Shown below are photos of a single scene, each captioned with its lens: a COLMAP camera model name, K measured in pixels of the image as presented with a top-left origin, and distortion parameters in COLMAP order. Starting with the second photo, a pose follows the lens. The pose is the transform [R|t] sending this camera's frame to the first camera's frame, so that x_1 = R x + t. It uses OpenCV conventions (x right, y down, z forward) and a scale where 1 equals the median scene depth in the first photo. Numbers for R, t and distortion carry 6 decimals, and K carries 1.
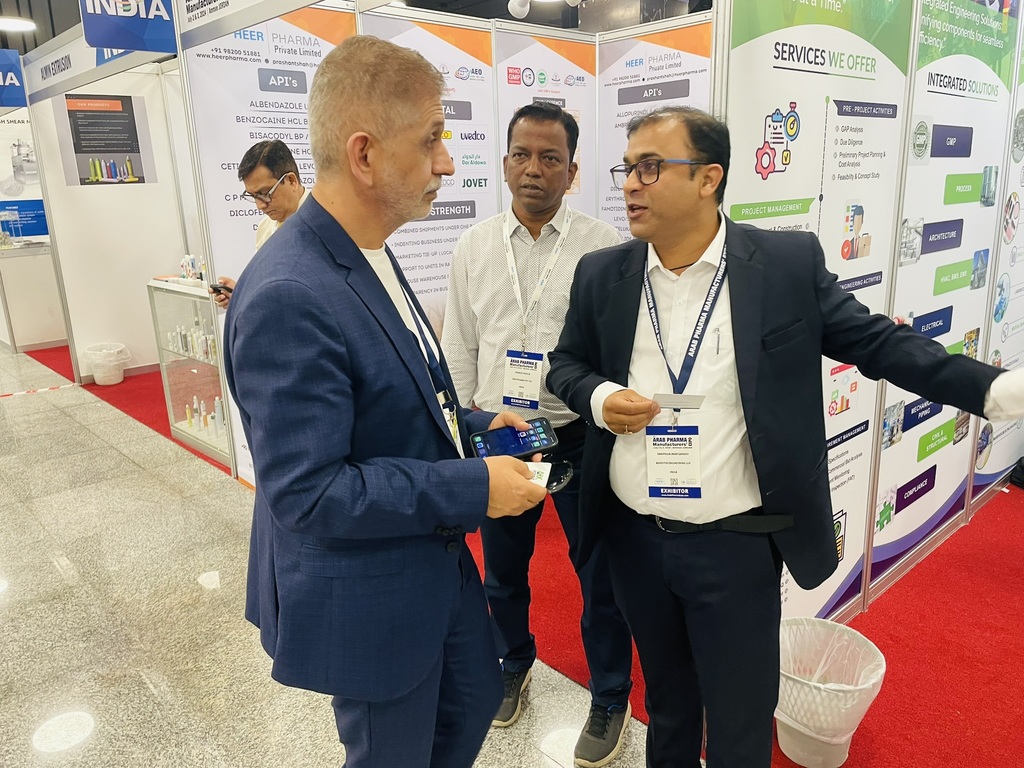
lens RADIAL K [[771.7, 0, 519.0], [0, 771.7, 375.1], [0, 0, 1]] dist [0.088758, -0.112778]
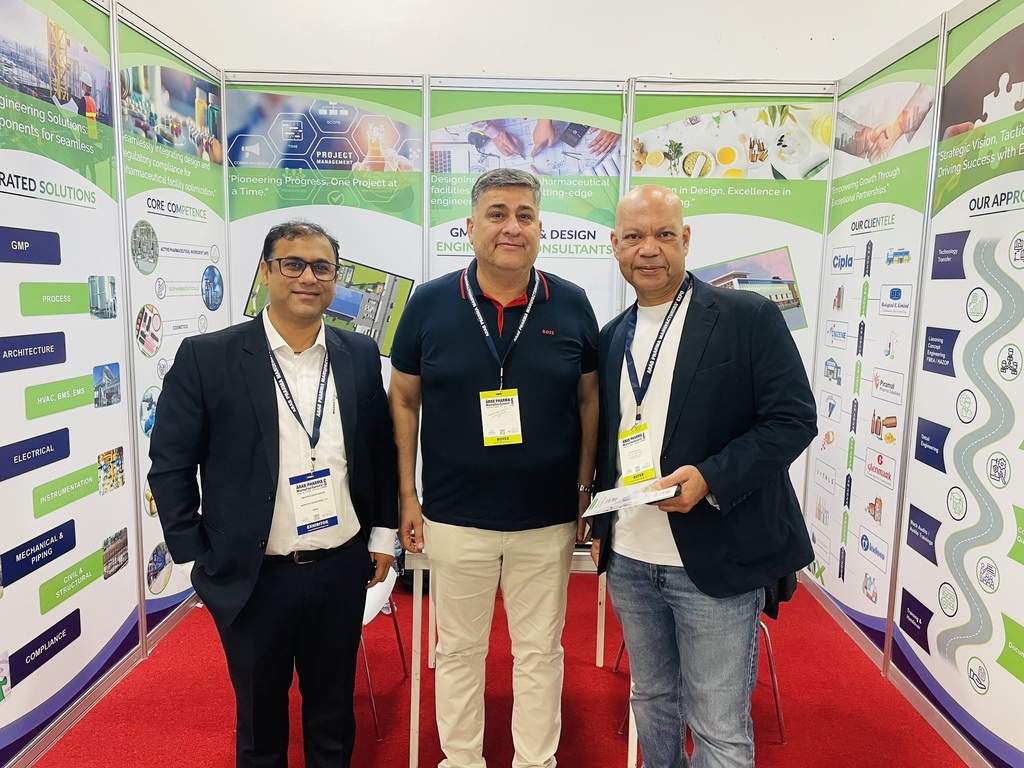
lens RADIAL K [[771.7, 0, 519.0], [0, 771.7, 390.8], [0, 0, 1]] dist [0.088758, -0.112778]
pose [[0.692604, -0.053645, 0.719321, 0.293526], [0.133989, 0.989443, -0.055223, -0.013471], [-0.708764, 0.134629, 0.692480, 0.018195]]
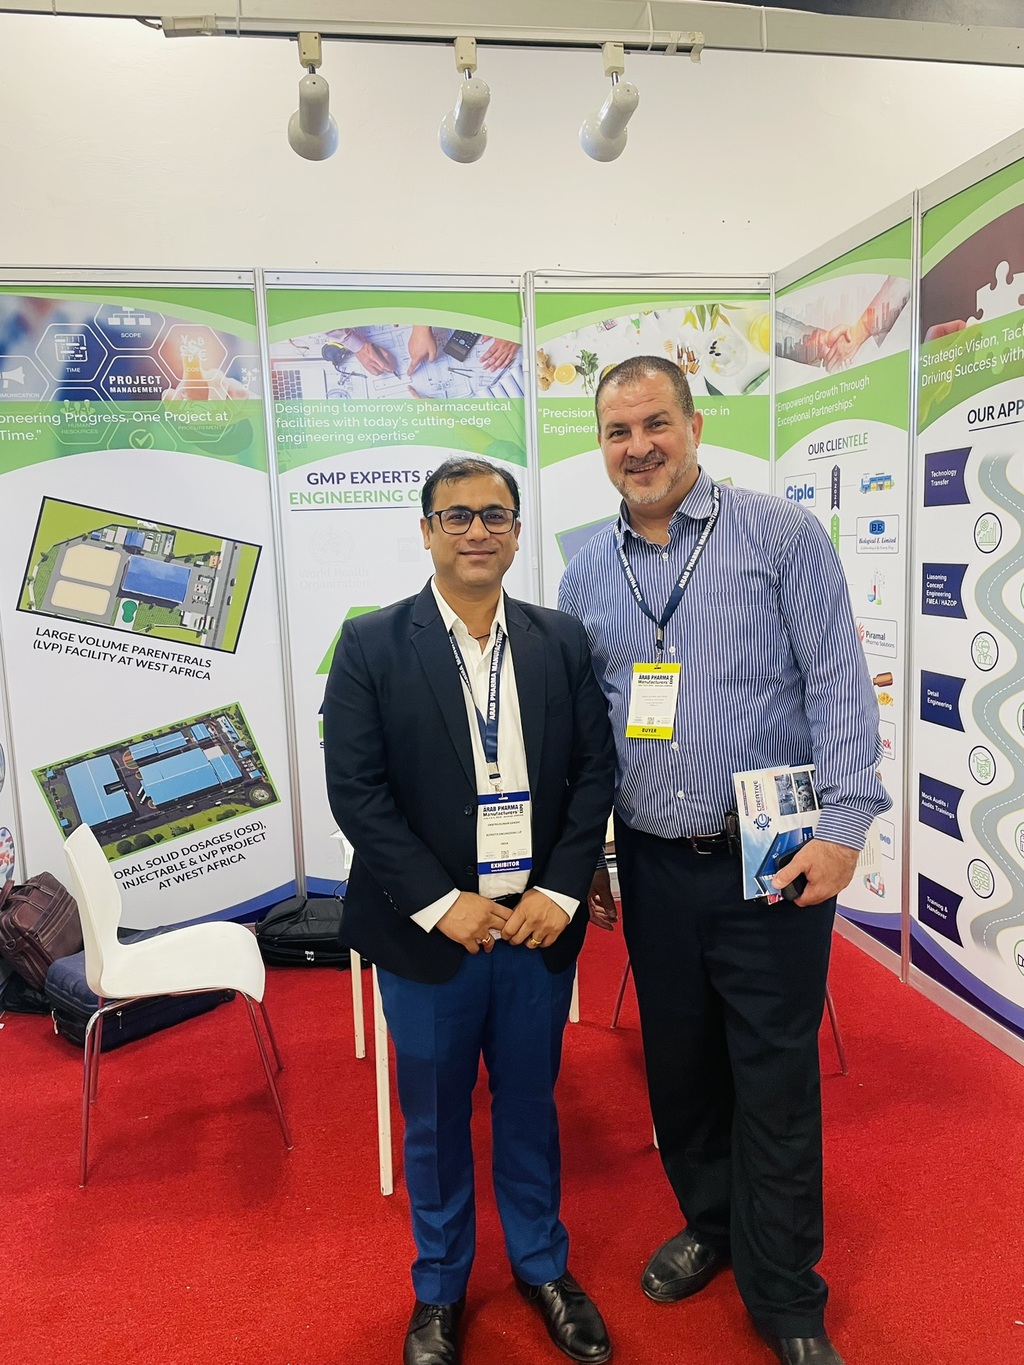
lens RADIAL K [[1028.7, 0, 511.0], [0, 1028.7, 681.9], [0, 0, 1]] dist [0.088758, -0.112778]
pose [[0.532221, -0.105332, 0.840027, 0.173139], [0.227411, 0.973550, -0.022007, -0.032363], [-0.815491, 0.202744, 0.542097, 0.115933]]
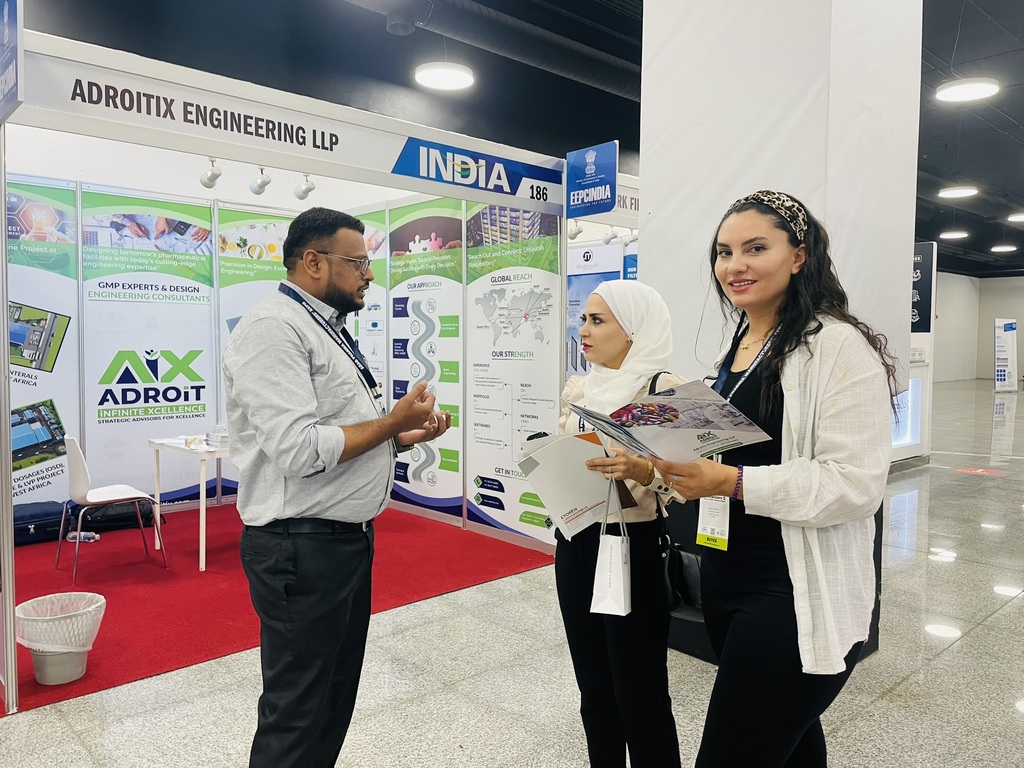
lens RADIAL K [[771.7, 0, 515.3], [0, 771.7, 380.8], [0, 0, 1]] dist [0.088758, -0.112778]
pose [[0.003235, -0.021420, 0.999765, -0.889737], [0.236528, 0.971418, 0.020047, 0.079716], [-0.971619, 0.236407, 0.008209, 0.003010]]
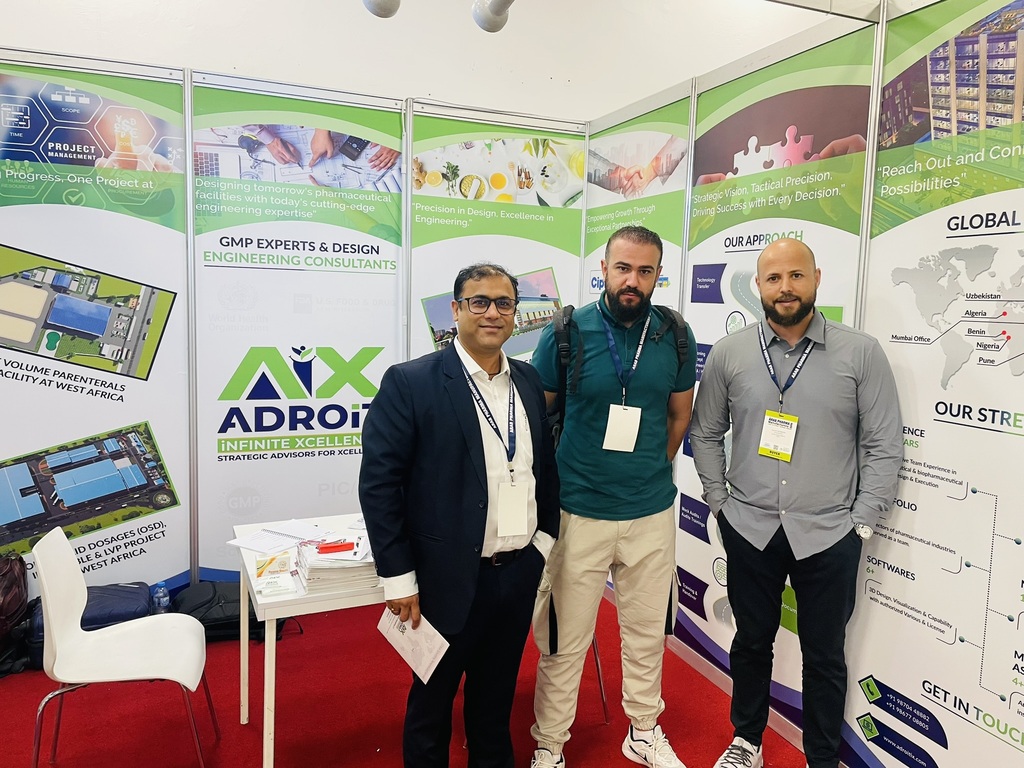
lens RADIAL K [[771.7, 0, 523.9], [0, 771.7, 378.5], [0, 0, 1]] dist [0.088758, -0.112778]
pose [[0.353862, -0.059886, 0.933378, 0.187155], [0.186019, 0.982518, -0.007485, -0.066800], [-0.916612, 0.176275, 0.358816, 0.157826]]
